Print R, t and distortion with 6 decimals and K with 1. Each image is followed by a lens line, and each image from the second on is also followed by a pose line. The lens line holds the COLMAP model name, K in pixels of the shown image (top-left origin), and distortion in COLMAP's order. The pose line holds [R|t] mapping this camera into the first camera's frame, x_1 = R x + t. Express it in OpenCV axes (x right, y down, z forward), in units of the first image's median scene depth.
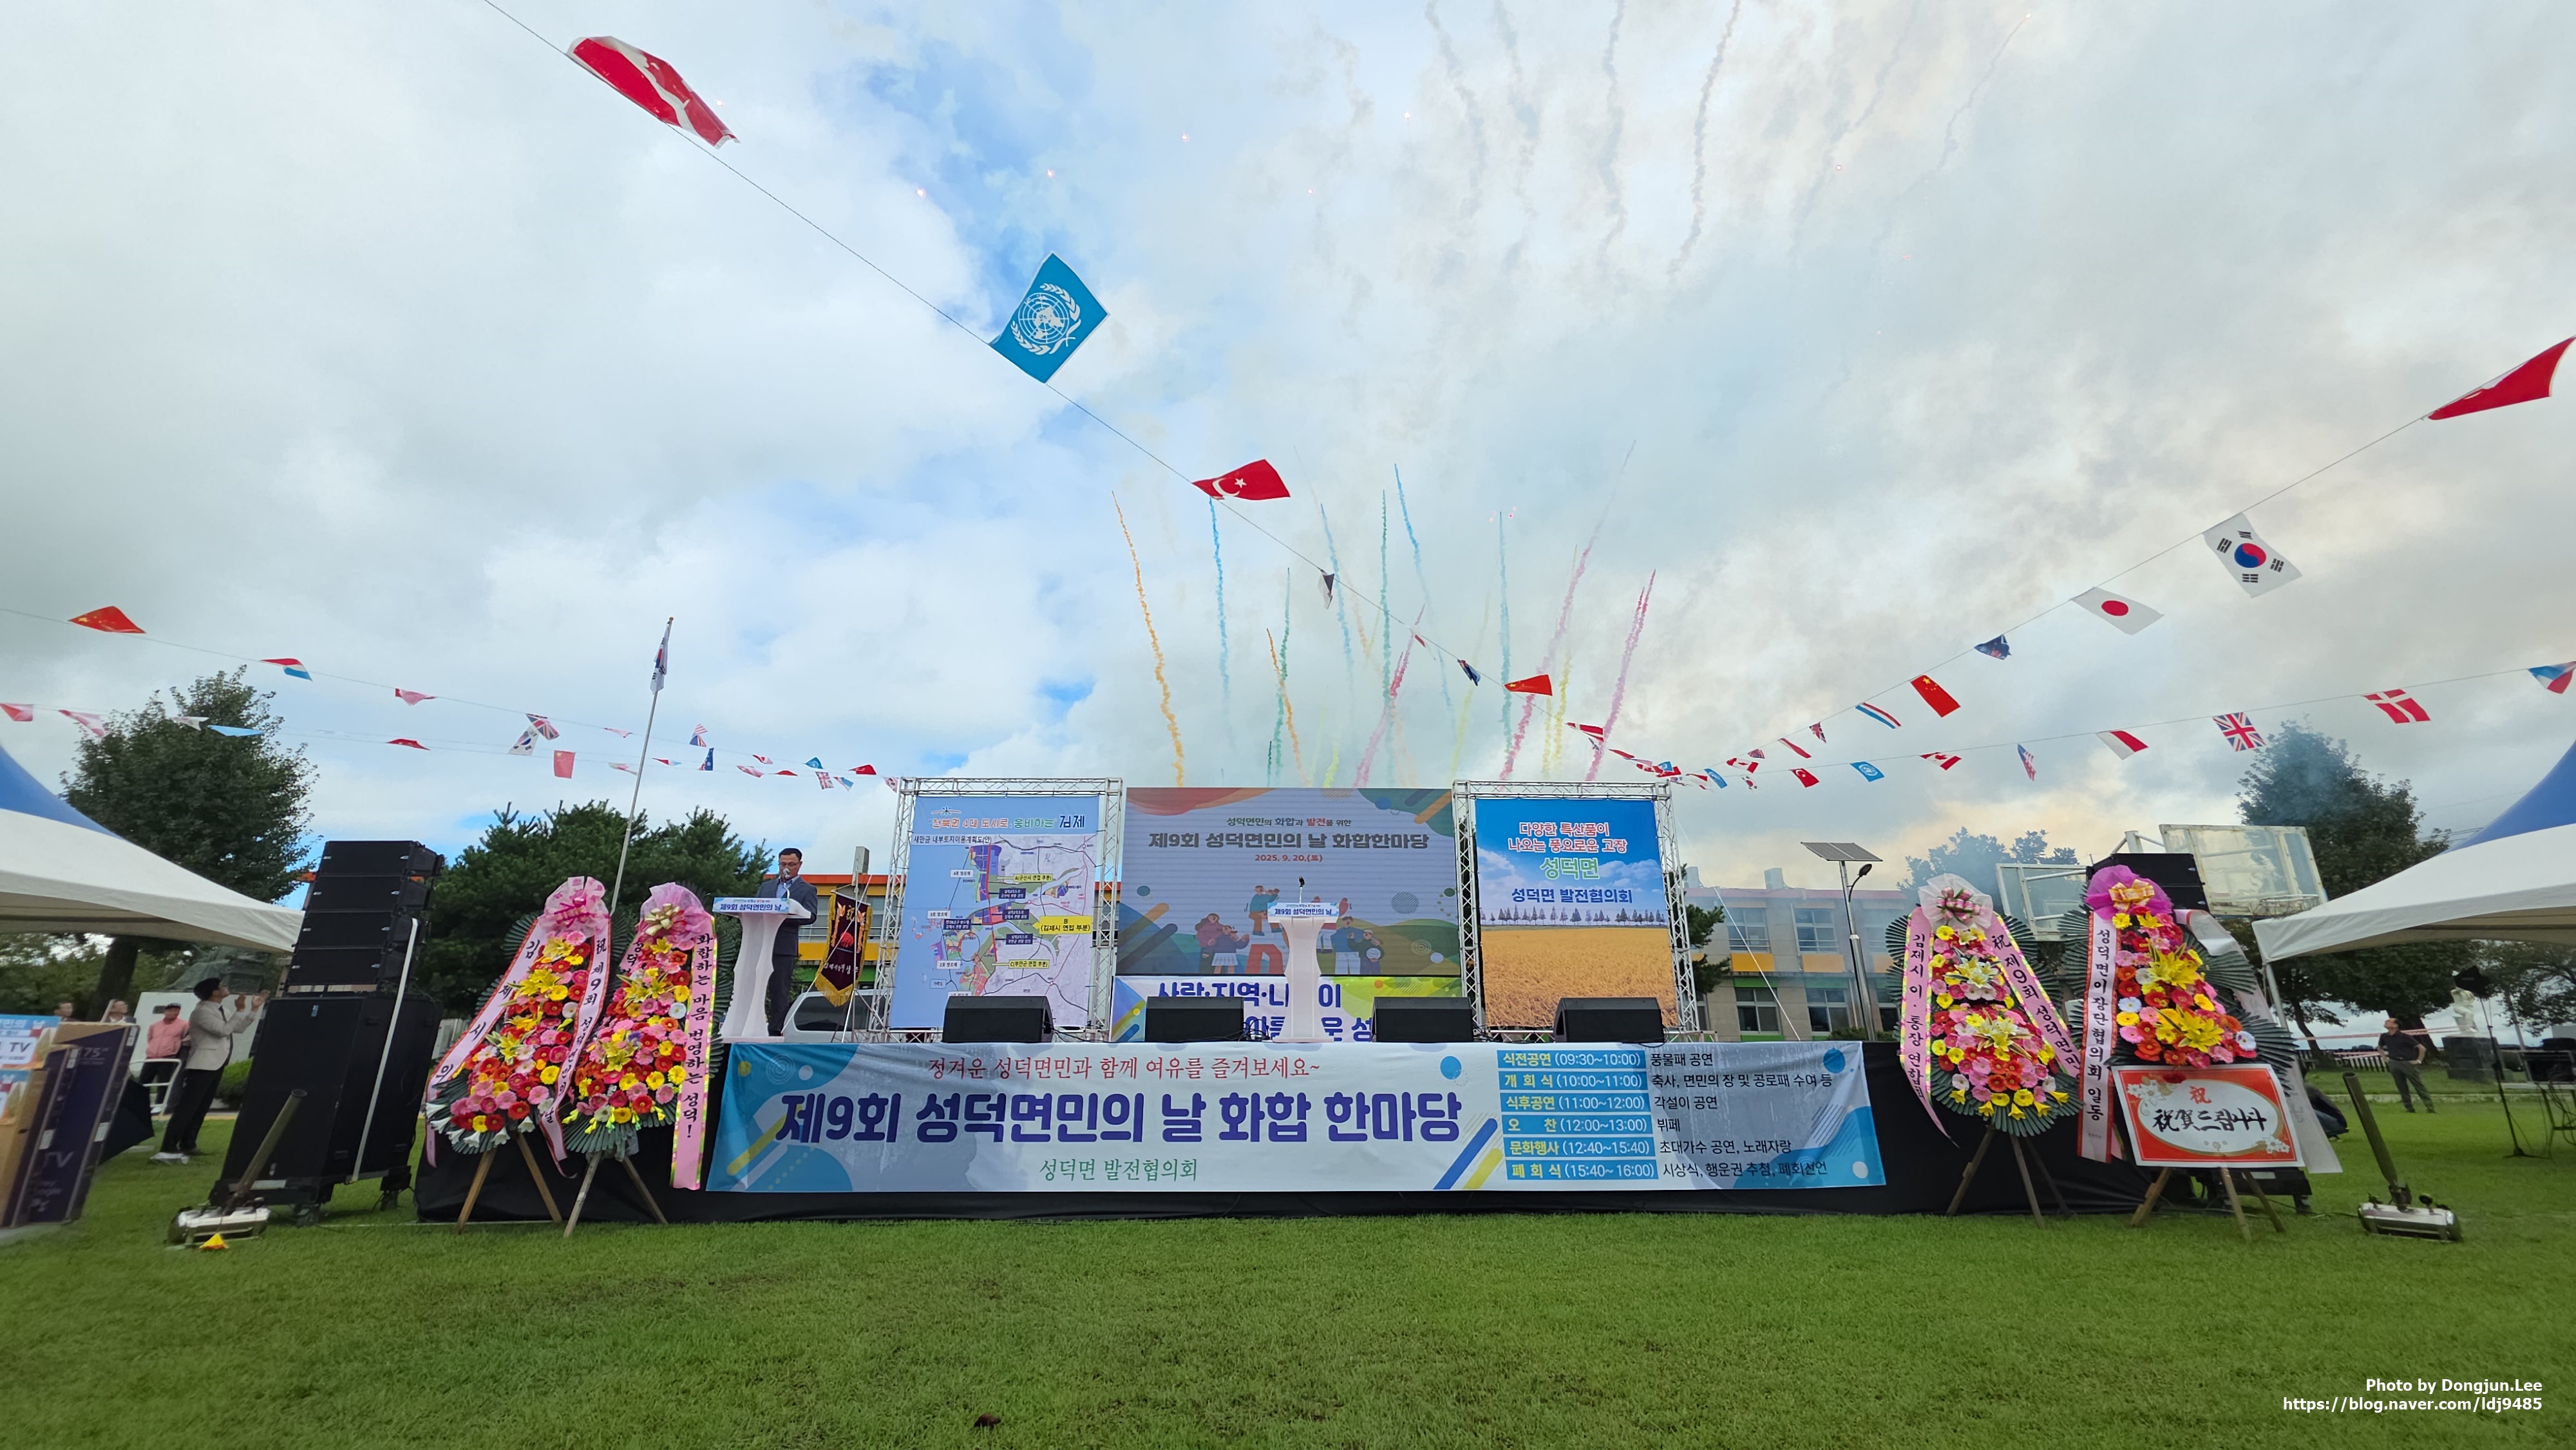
lens RADIAL K [[1008.1, 0, 1292.6], [0, 1008.1, 722.2], [0, 0, 1]] dist [0.012004, -0.004724]
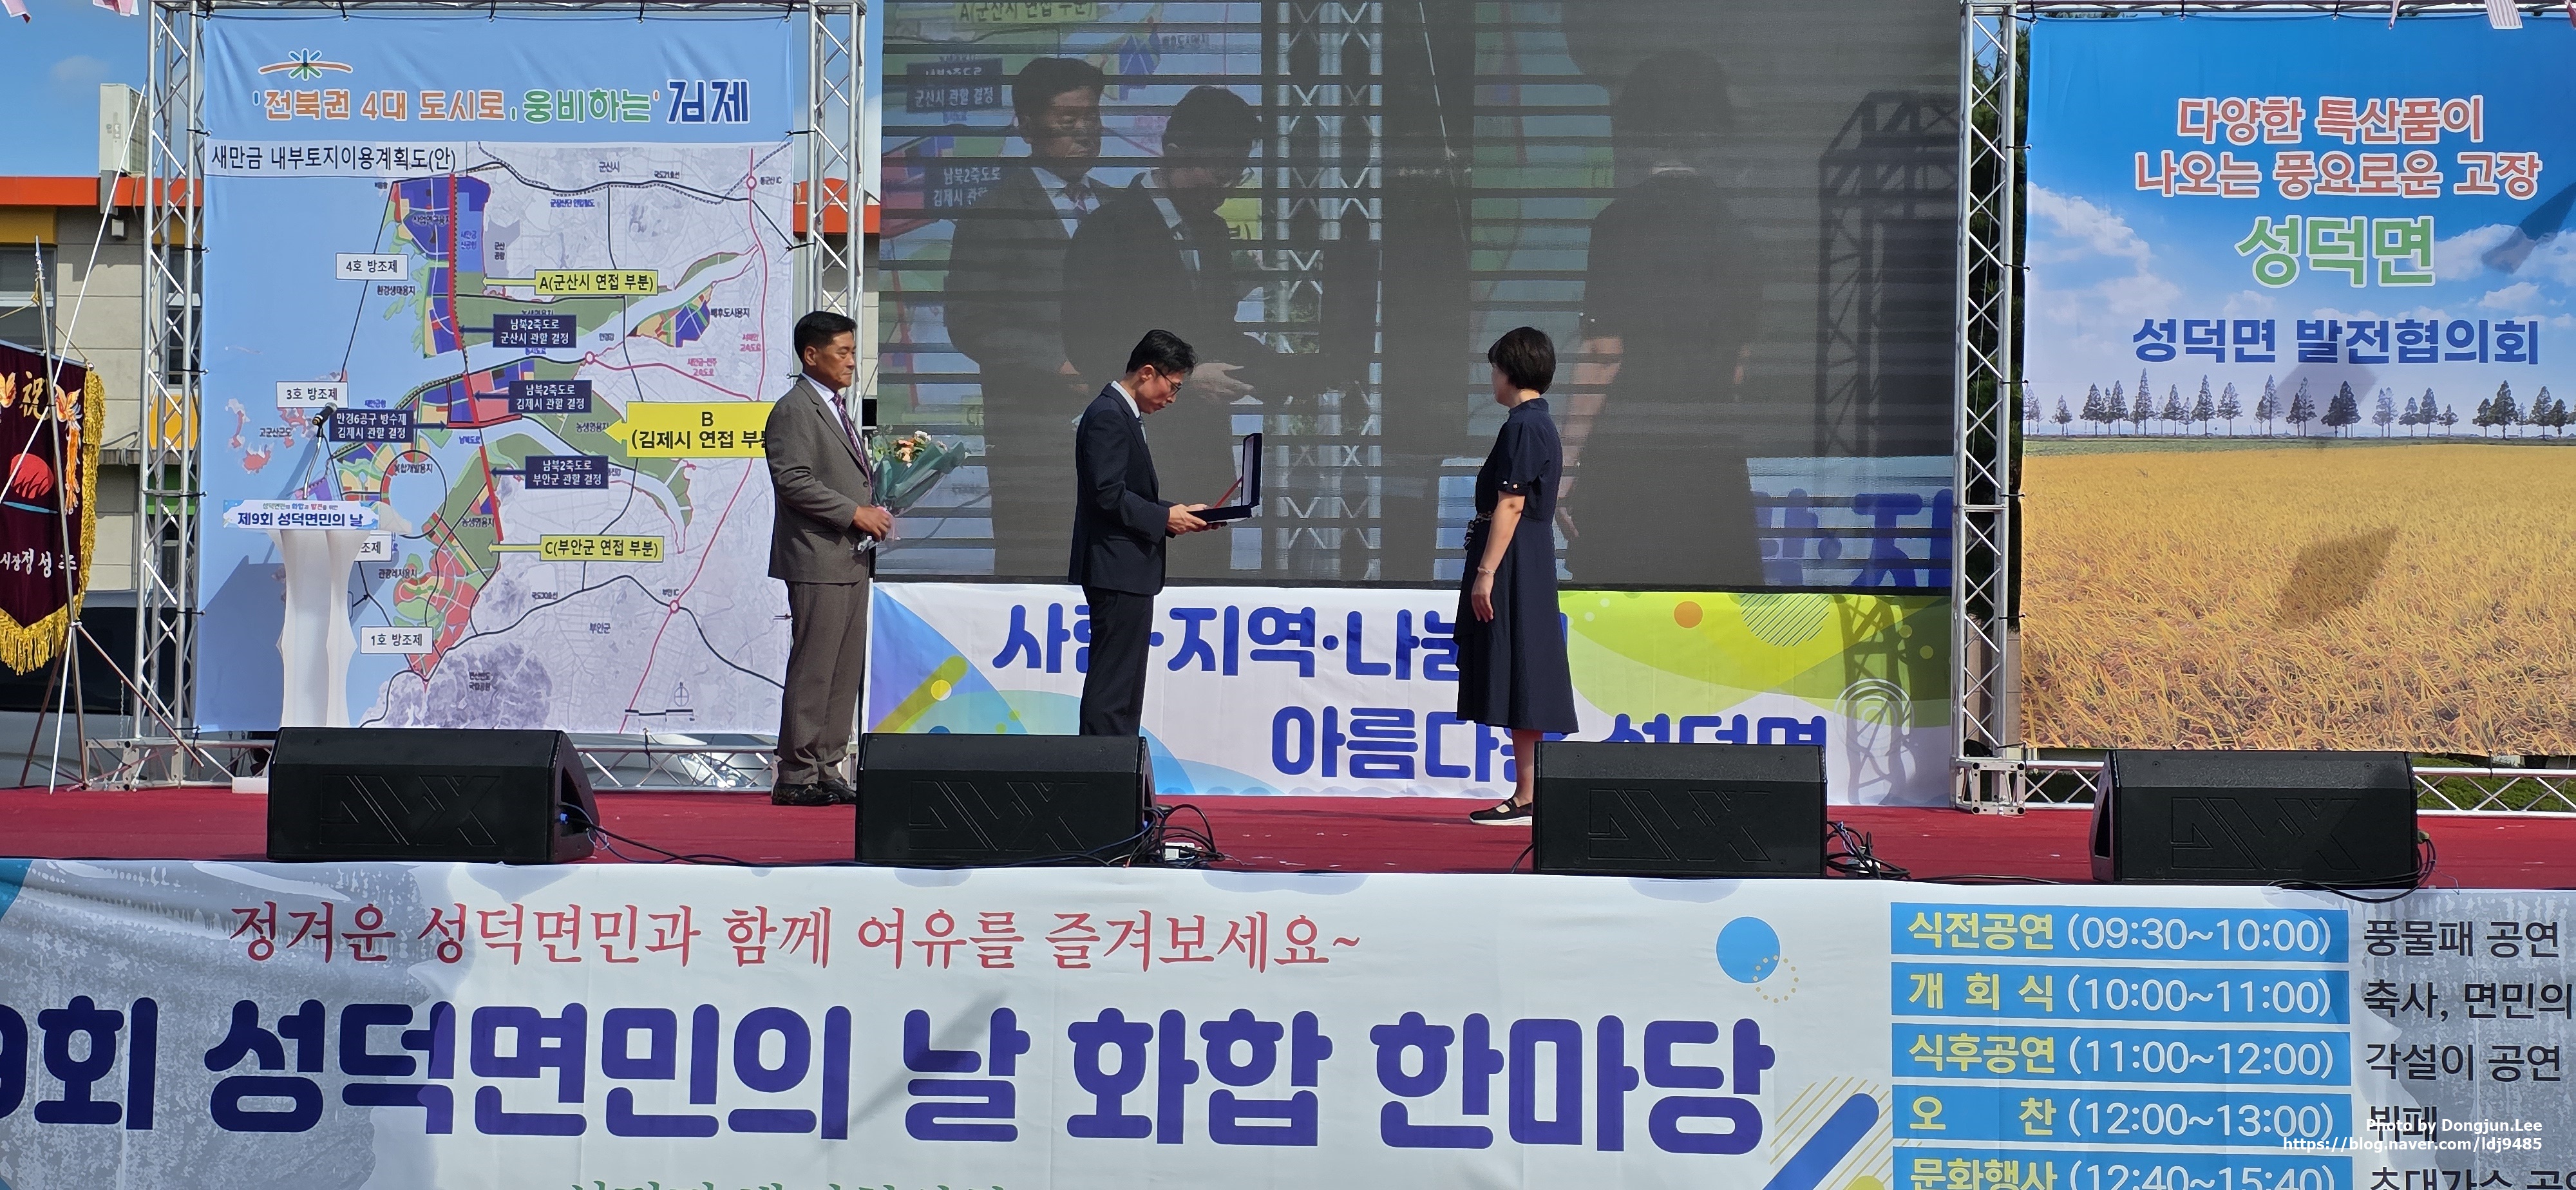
lens RADIAL K [[3364.8, 0, 1340.3], [0, 3364.8, 612.4], [0, 0, 1]] dist [0.235736, -0.786952]
pose [[0.997476, 0.008415, -0.070505, 0.100818], [0.011877, 0.959190, 0.282513, -0.087983], [0.070005, -0.282638, 0.956669, -0.059804]]
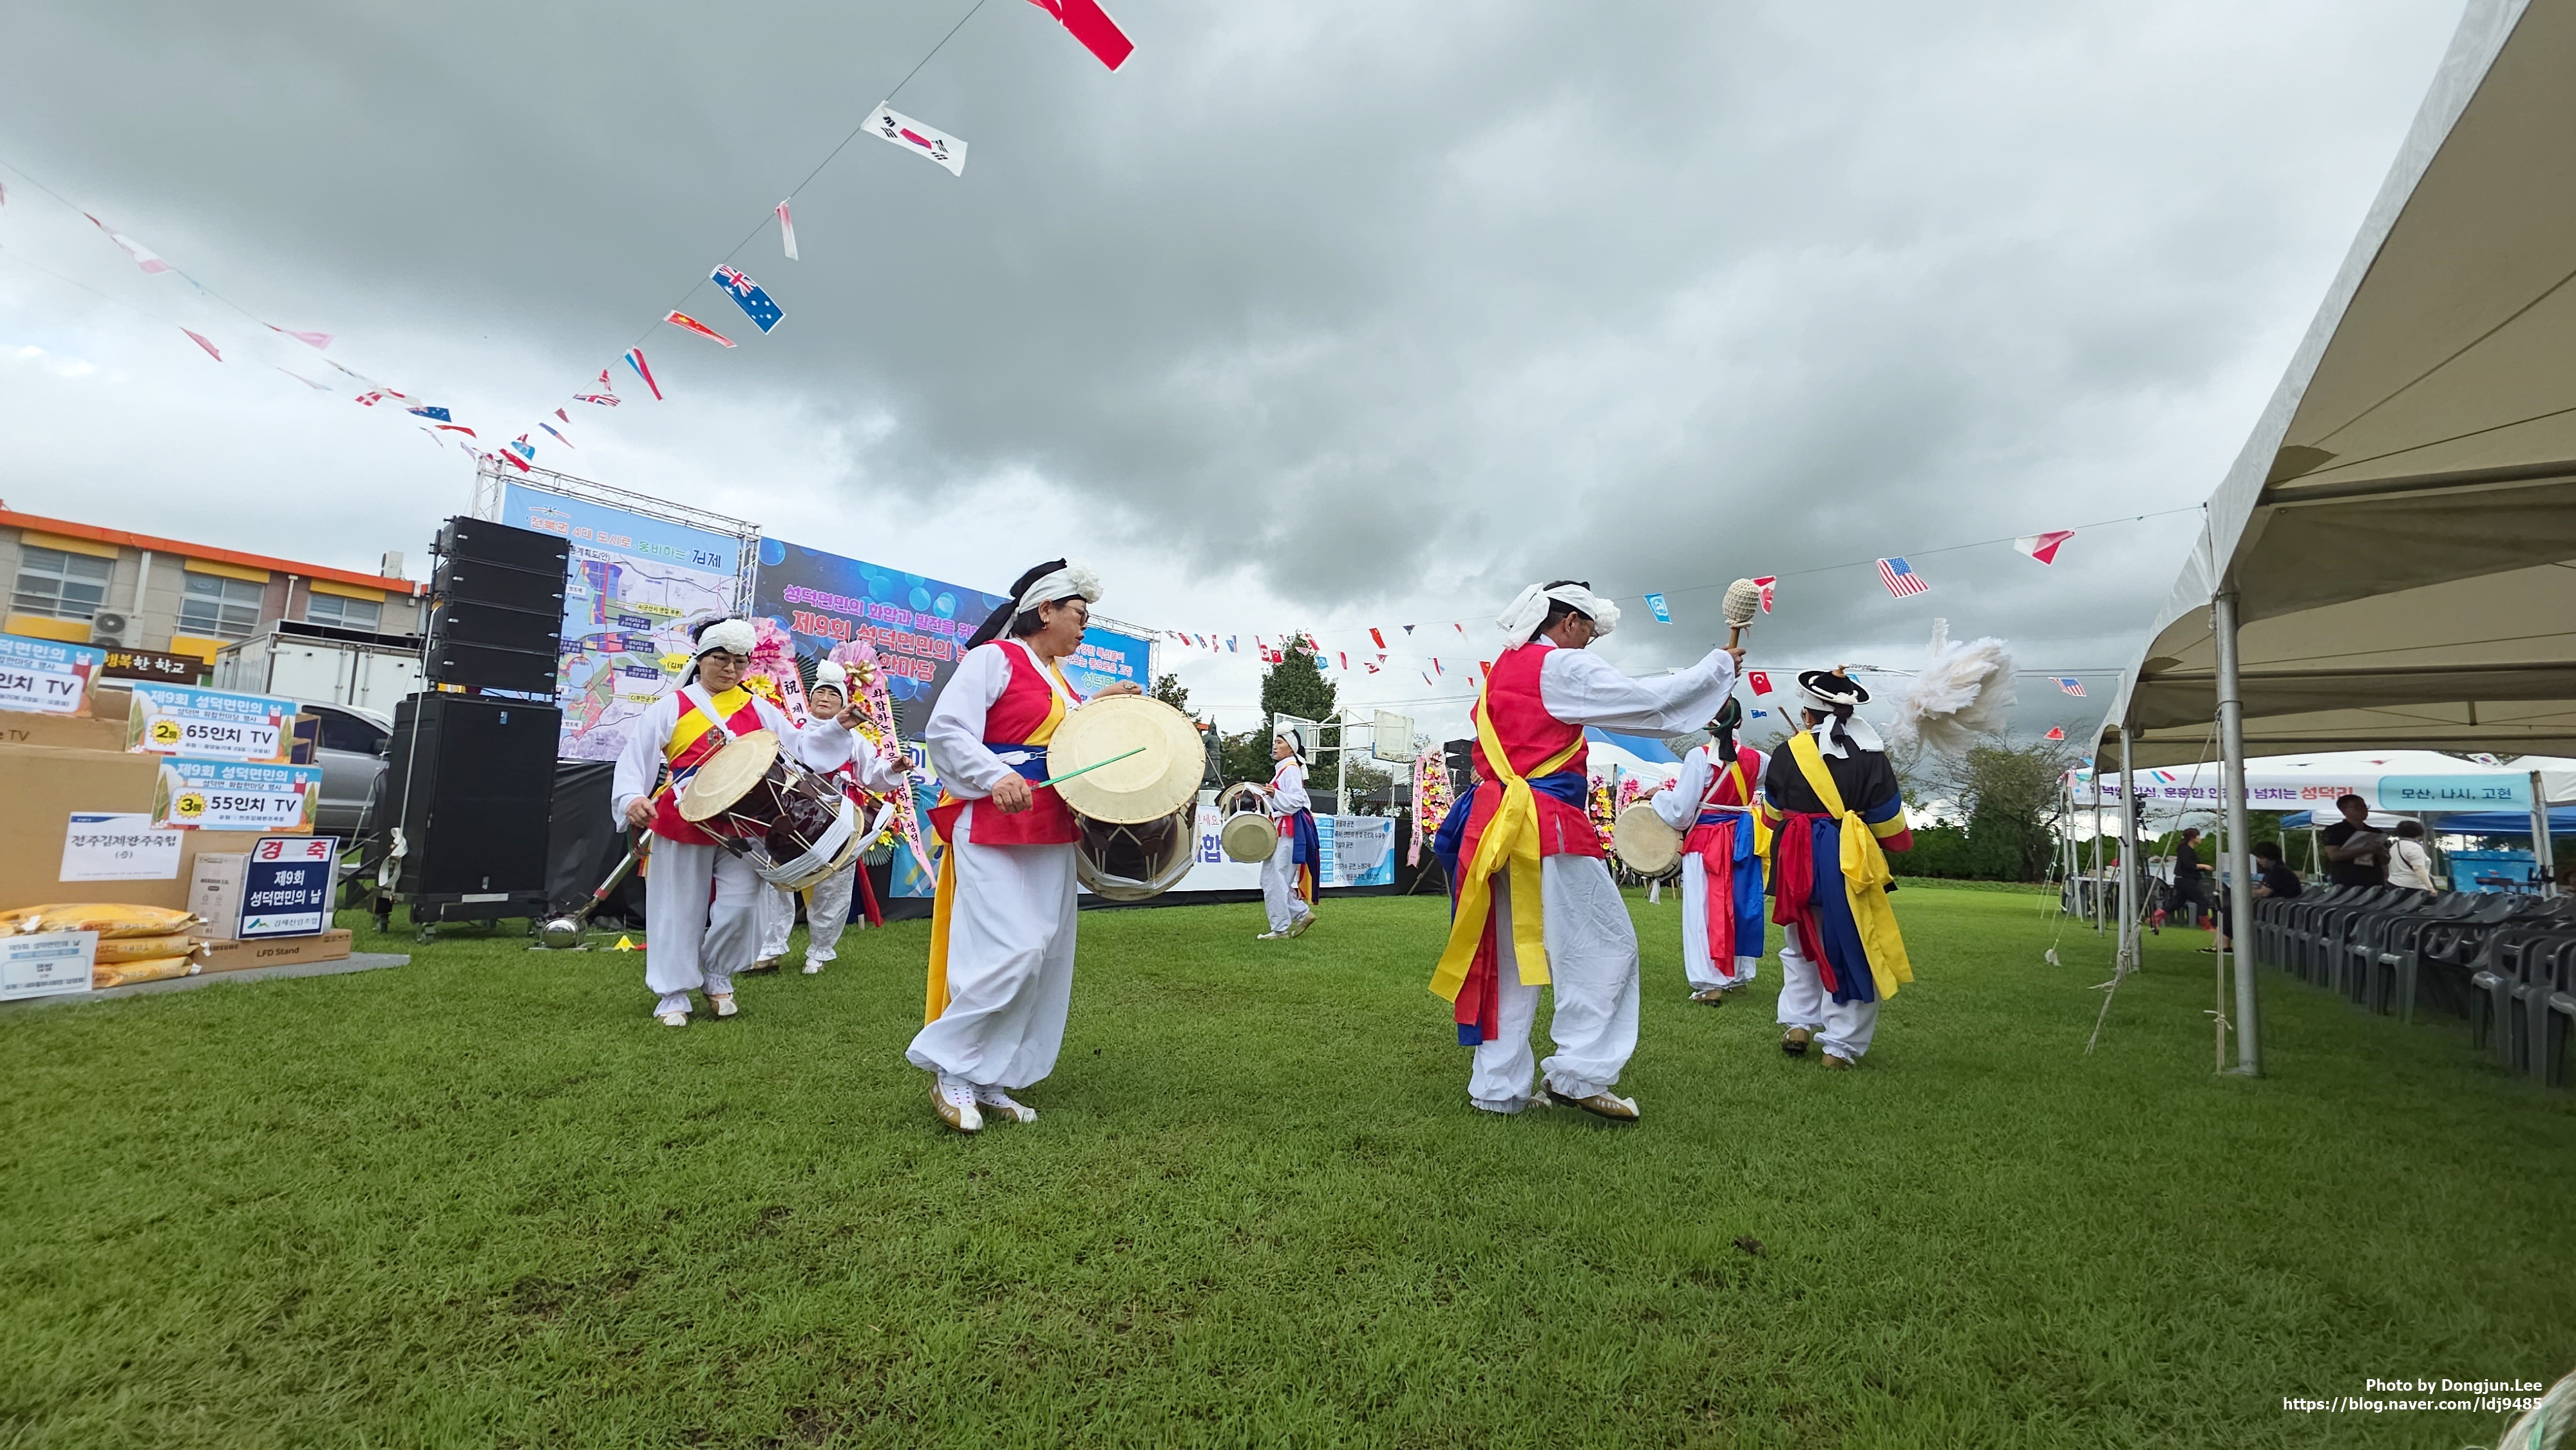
lens RADIAL K [[1015.5, 0, 1291.1], [0, 1015.5, 720.5], [0, 0, 1]] dist [0.000008, -0.009773]
pose [[0.614817, 0.114090, 0.780374, -1.221637], [-0.285023, 0.954747, 0.084972, 0.014102], [-0.735365, -0.274667, 0.619513, -0.060518]]
